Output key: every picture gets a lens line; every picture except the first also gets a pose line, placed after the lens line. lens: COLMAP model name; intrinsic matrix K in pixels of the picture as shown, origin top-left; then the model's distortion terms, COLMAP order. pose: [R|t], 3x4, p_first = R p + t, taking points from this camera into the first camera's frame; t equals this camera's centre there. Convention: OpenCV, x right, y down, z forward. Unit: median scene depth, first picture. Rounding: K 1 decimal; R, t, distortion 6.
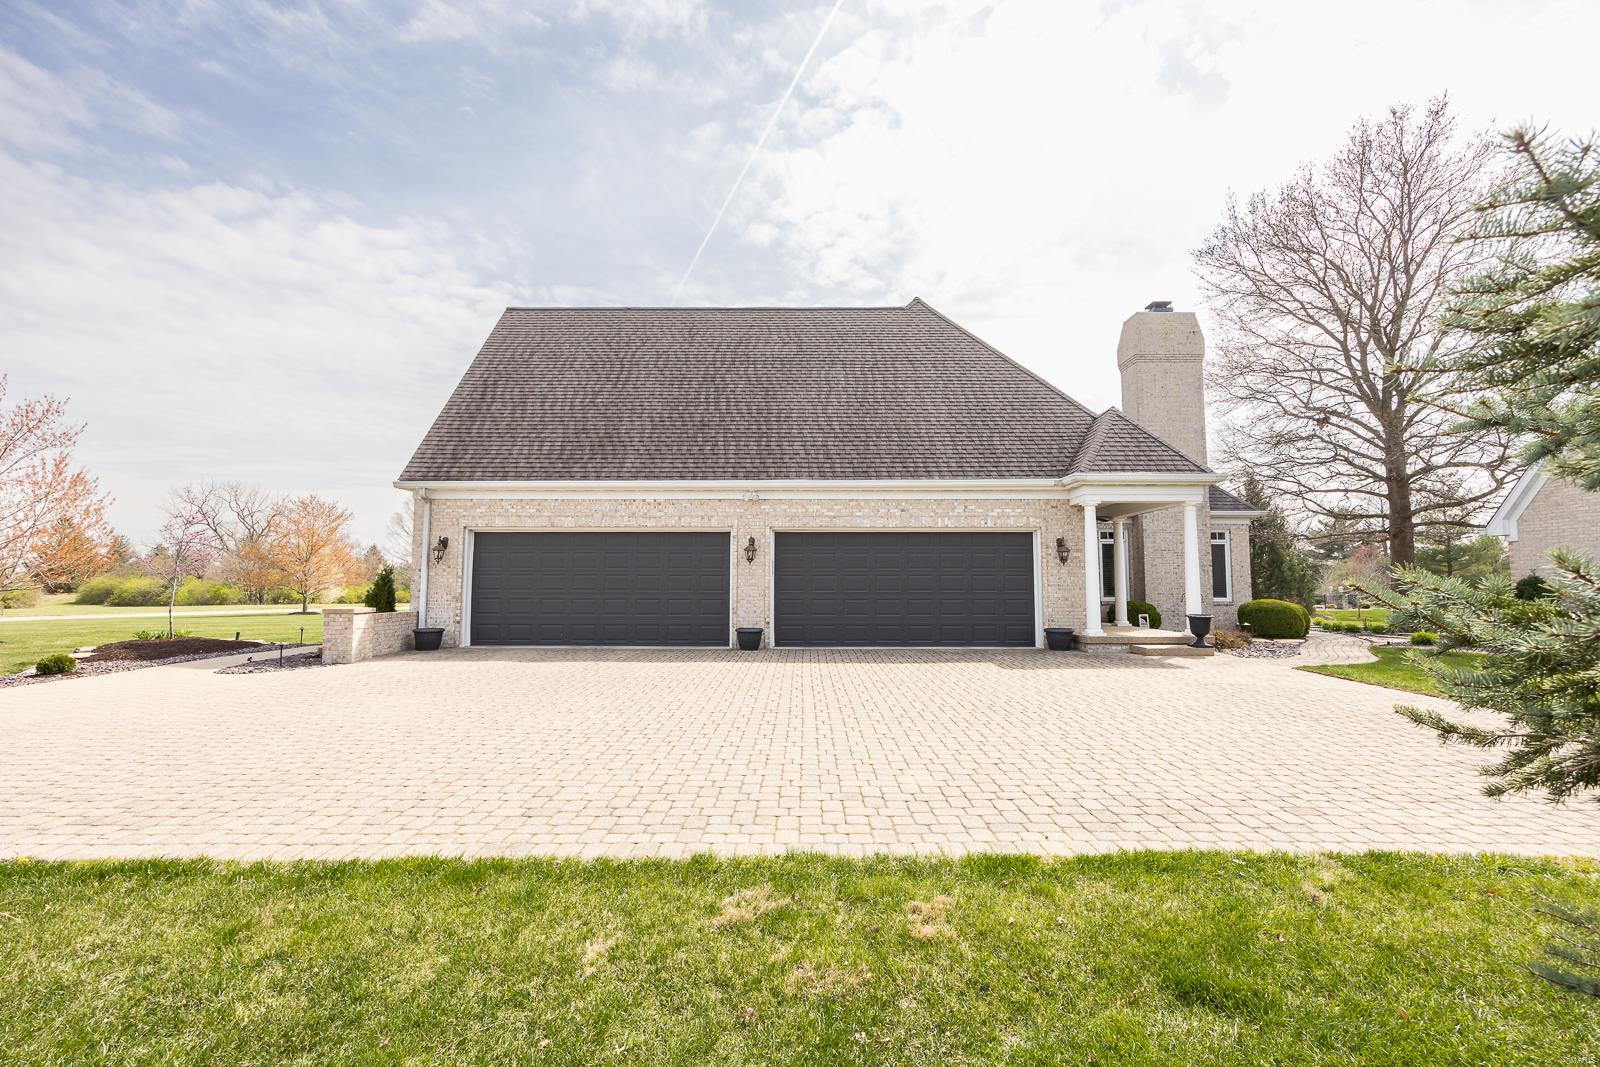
lens RADIAL K [[618.3, 0, 820.5], [0, 618.3, 543.4], [0, 0, 1]] dist [-0.005952, -0.000017]
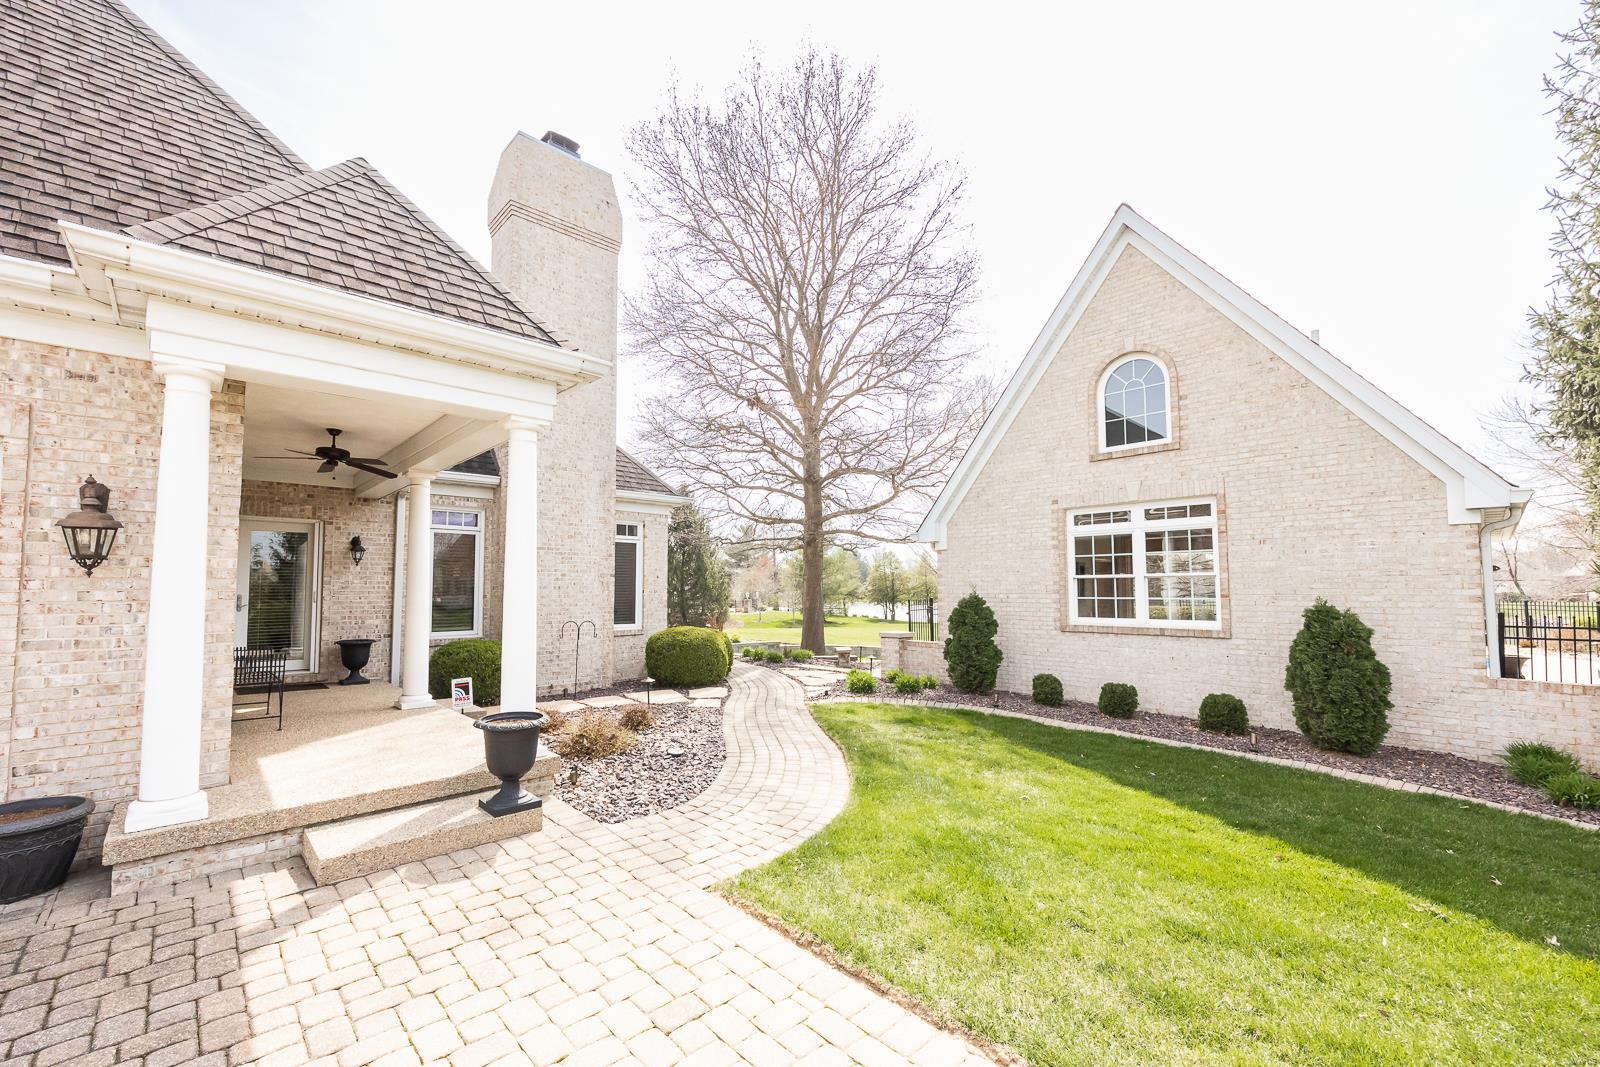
lens RADIAL K [[655.4, 0, 806.1], [0, 655.4, 527.5], [0, 0, 1]] dist [-0.002425, -0.000133]
pose [[0.700830, 0.059428, 0.710849, 0.252003], [-0.038807, 0.998224, -0.045193, 0.008215], [-0.712272, 0.004087, 0.701892, 0.335700]]
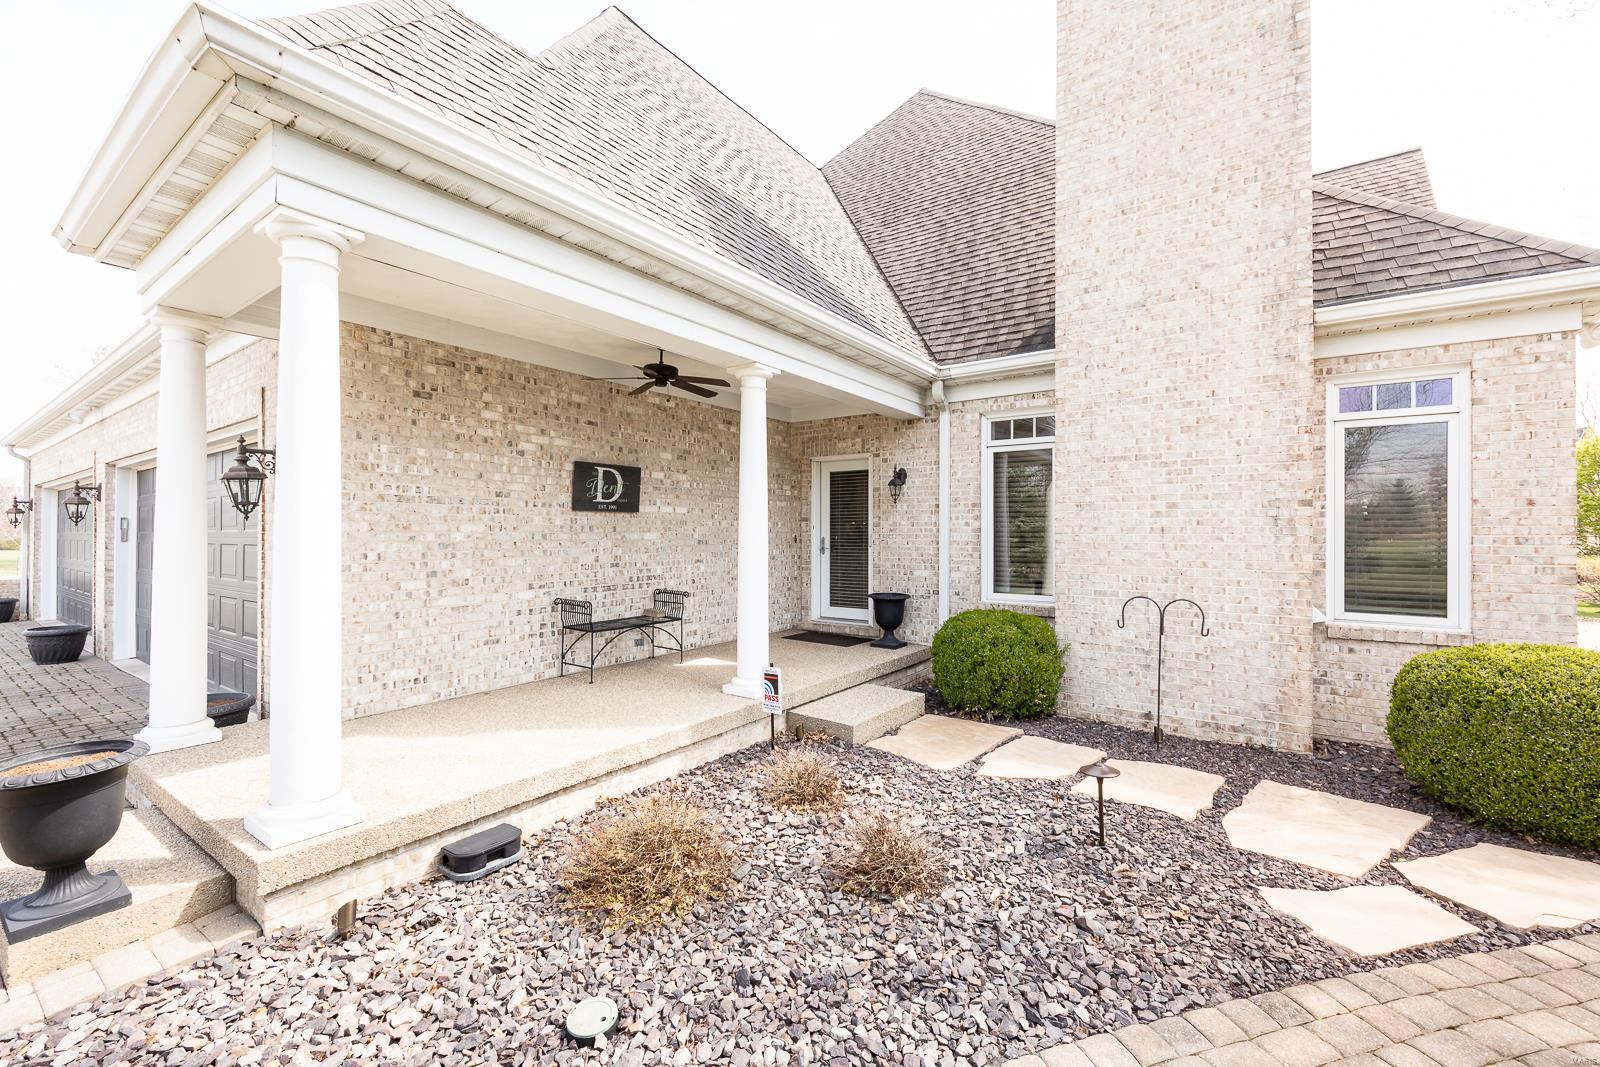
lens RADIAL K [[655.4, 0, 806.1], [0, 655.4, 527.5], [0, 0, 1]] dist [-0.002425, -0.000133]
pose [[0.823755, -0.008437, -0.566884, 0.526169], [0.038808, 0.998383, 0.041534, 0.022369], [0.565617, -0.056214, 0.822750, 0.540467]]
